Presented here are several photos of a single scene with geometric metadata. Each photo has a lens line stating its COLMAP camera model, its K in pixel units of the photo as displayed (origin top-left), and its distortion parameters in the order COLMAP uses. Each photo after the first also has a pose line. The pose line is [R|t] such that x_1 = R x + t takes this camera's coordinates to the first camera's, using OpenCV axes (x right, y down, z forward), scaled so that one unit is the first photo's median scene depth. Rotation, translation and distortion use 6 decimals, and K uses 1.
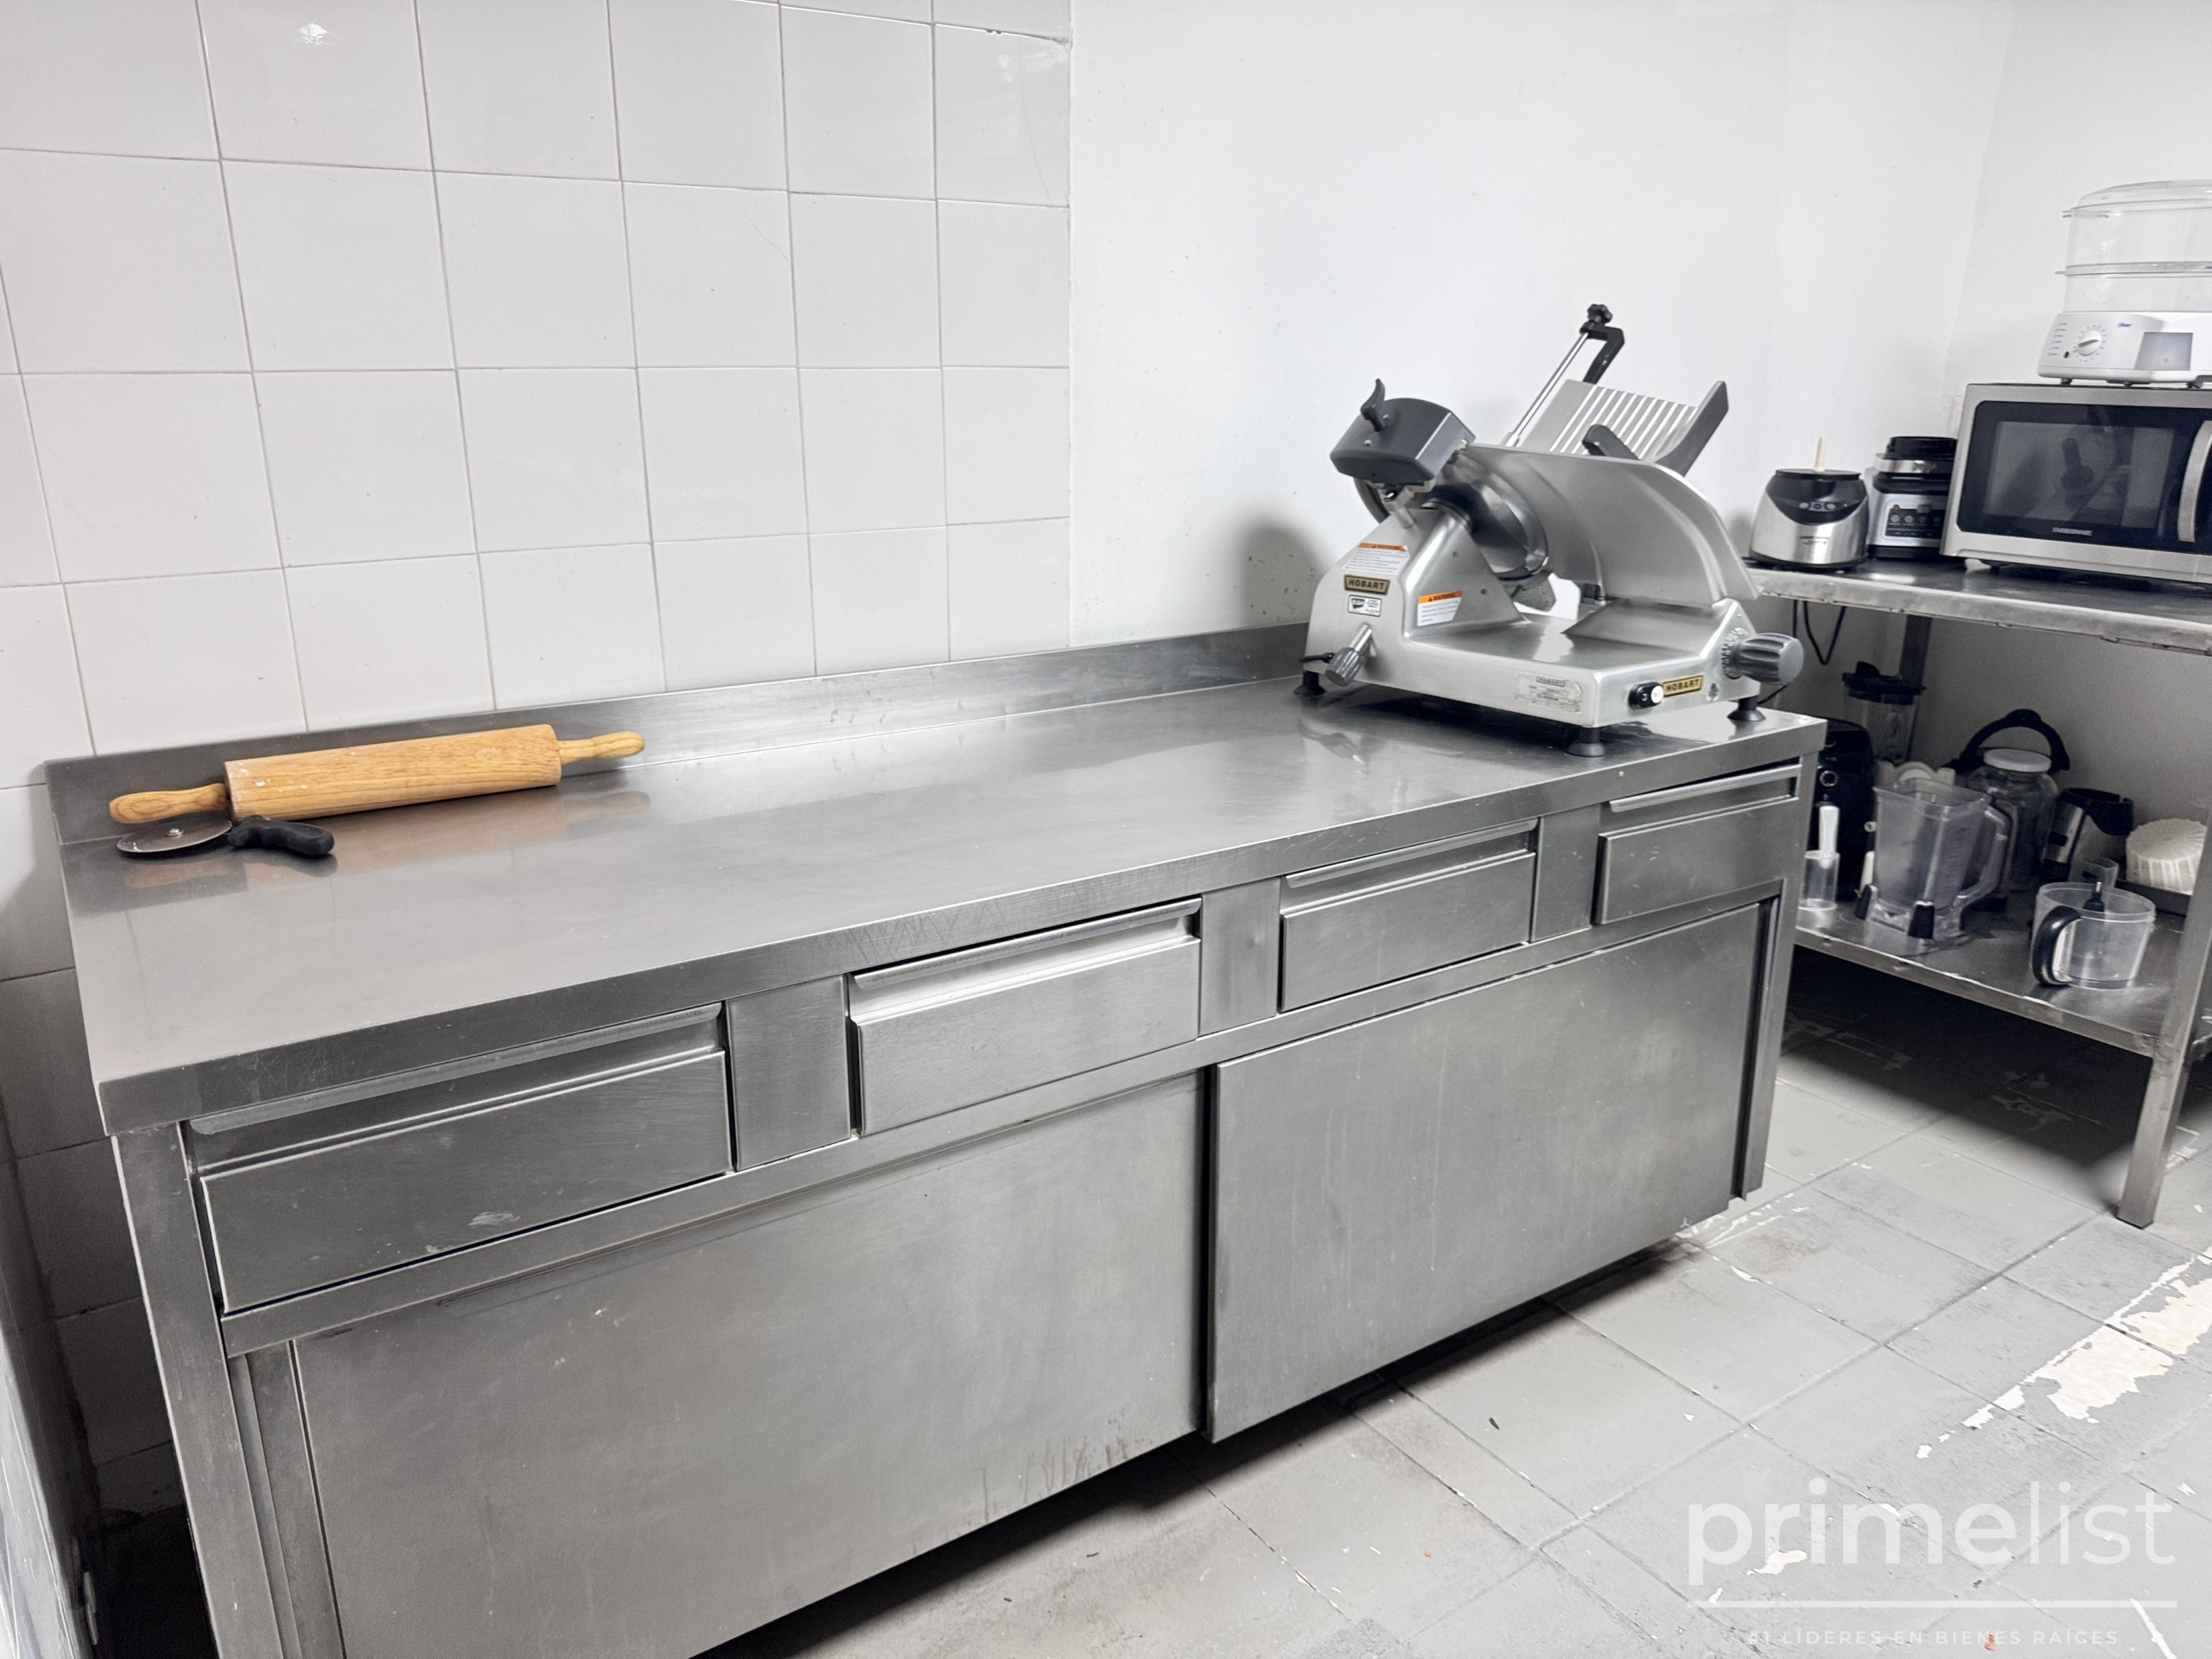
lens RADIAL K [[1563.8, 0, 1099.7], [0, 1563.8, 834.5], [0, 0, 1]] dist [0.039618, -0.035372]
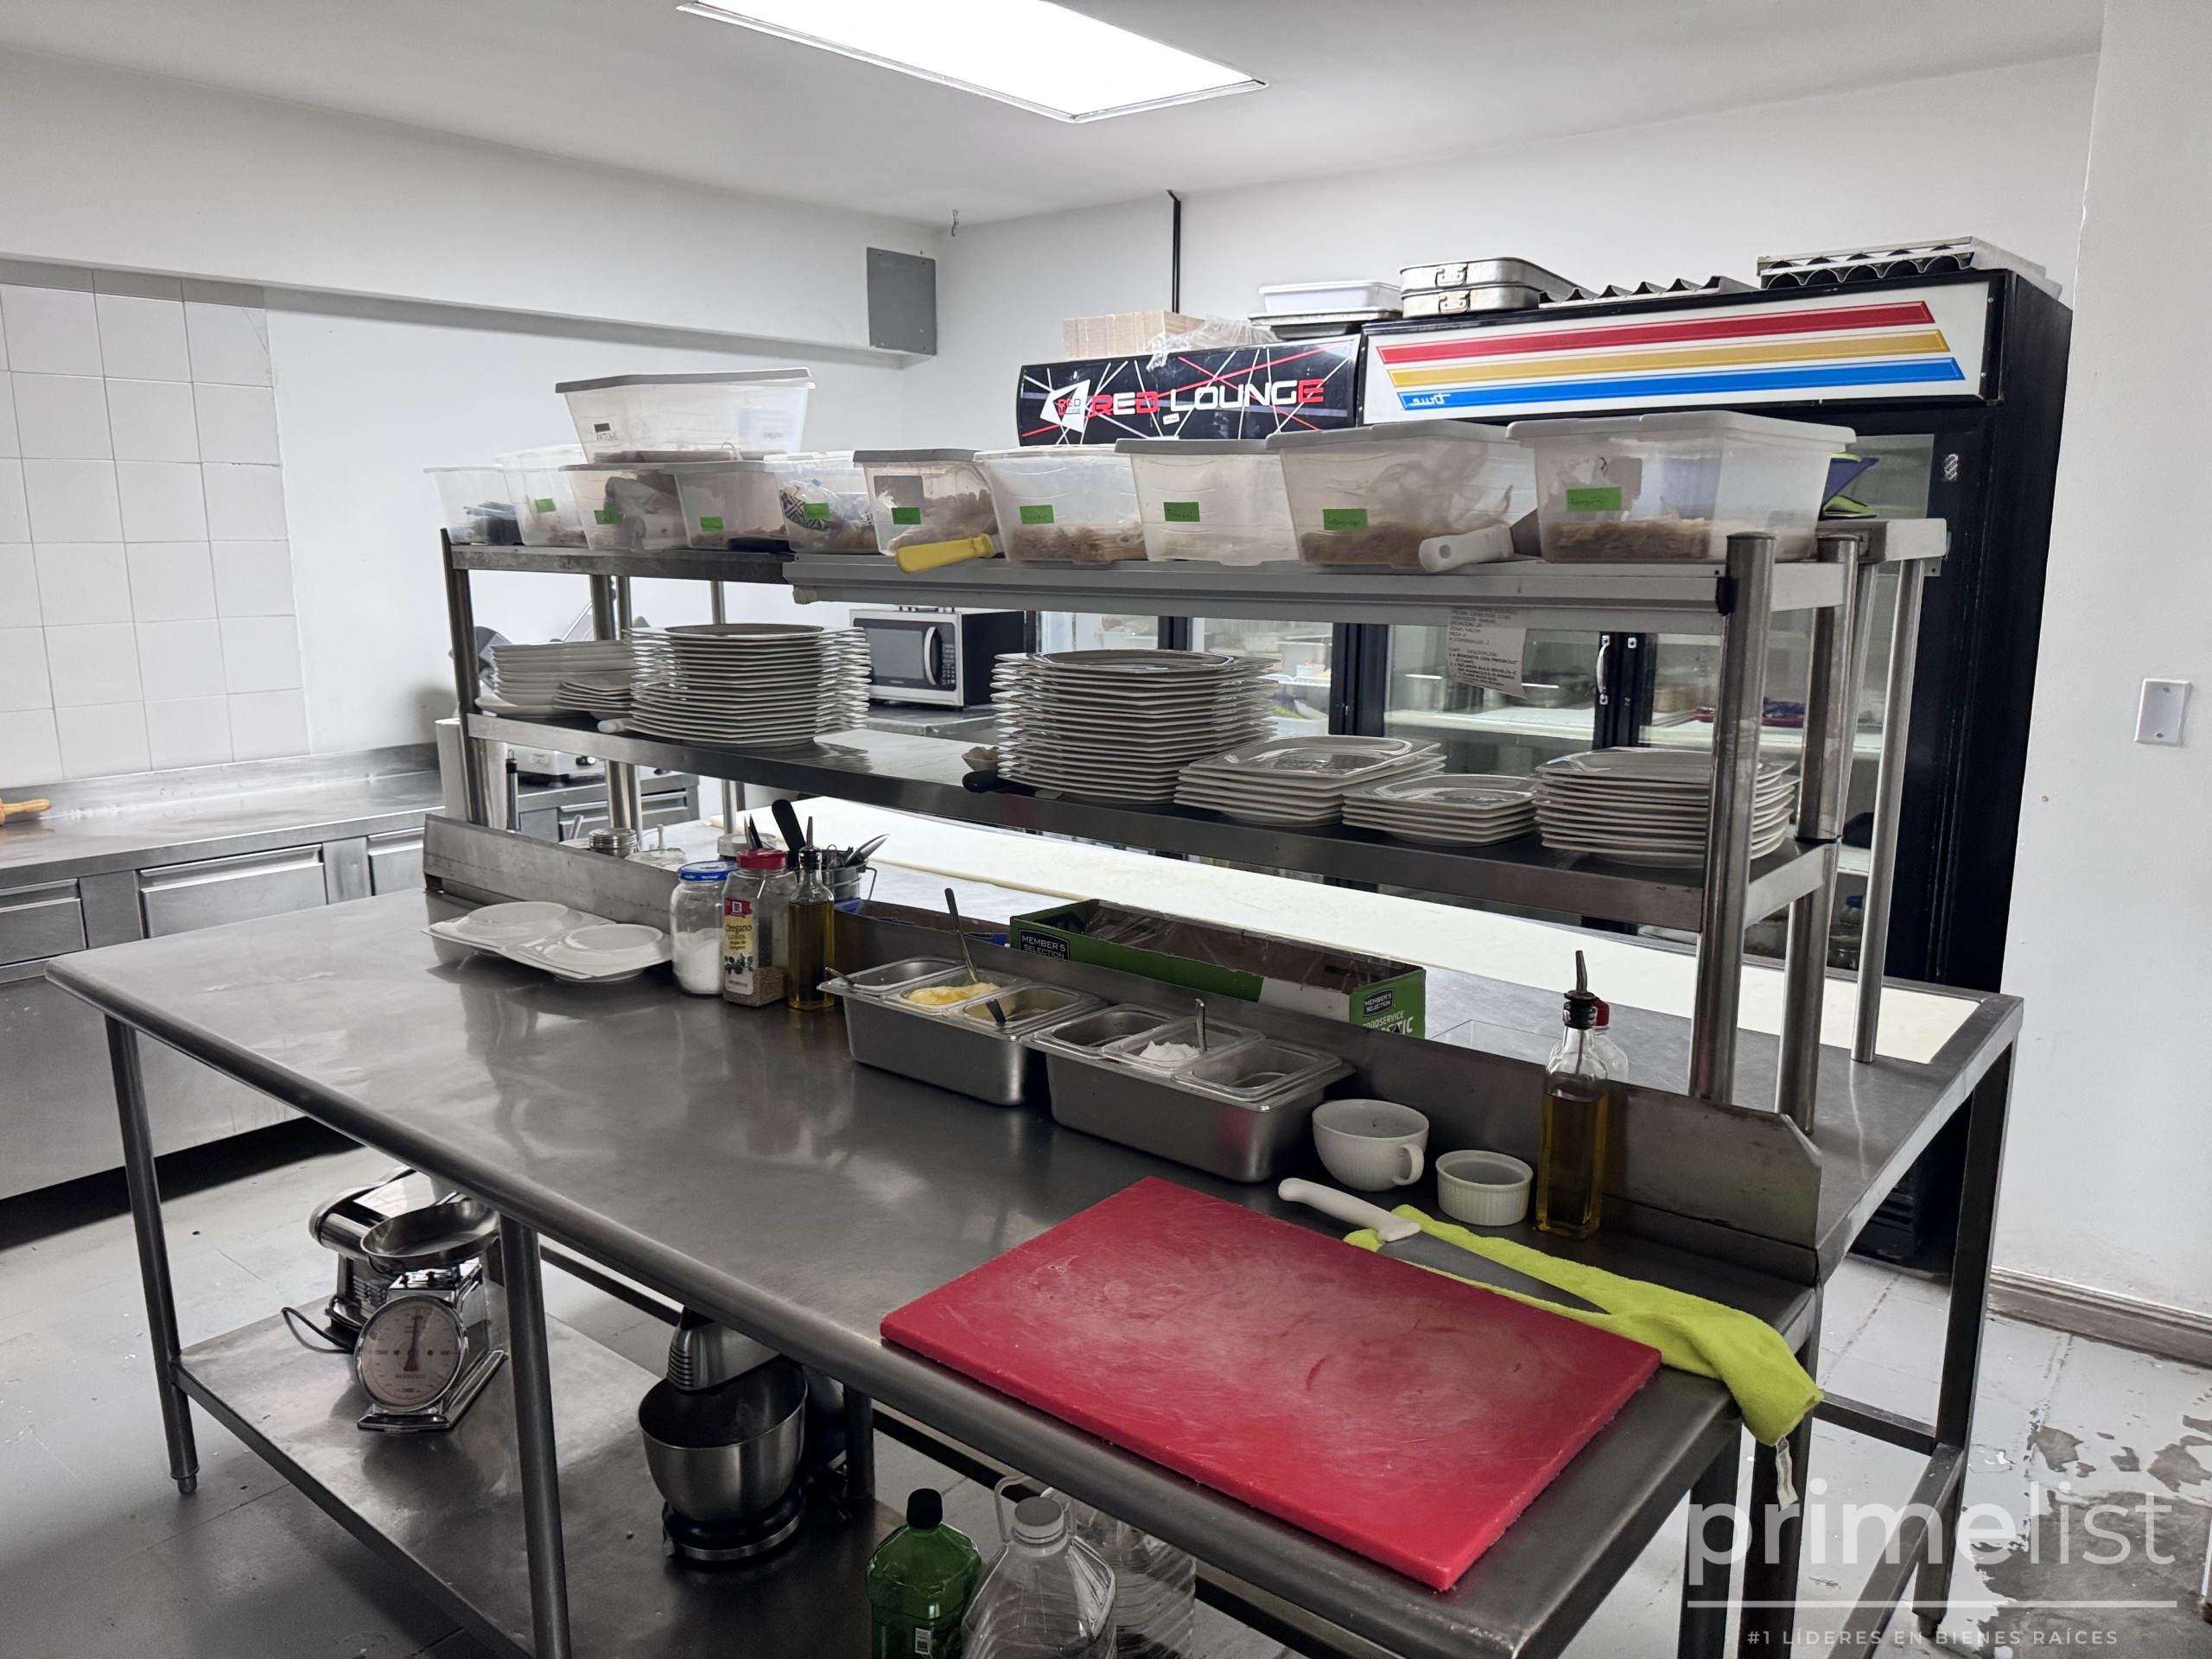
lens RADIAL K [[1563.8, 0, 1115.7], [0, 1563.8, 829.9], [0, 0, 1]] dist [0.039618, -0.035372]
pose [[0.958770, -0.062657, 0.277189, 0.458836], [0.092689, 0.990999, -0.096590, 0.296141], [-0.268642, 0.118300, 0.955948, -1.315360]]
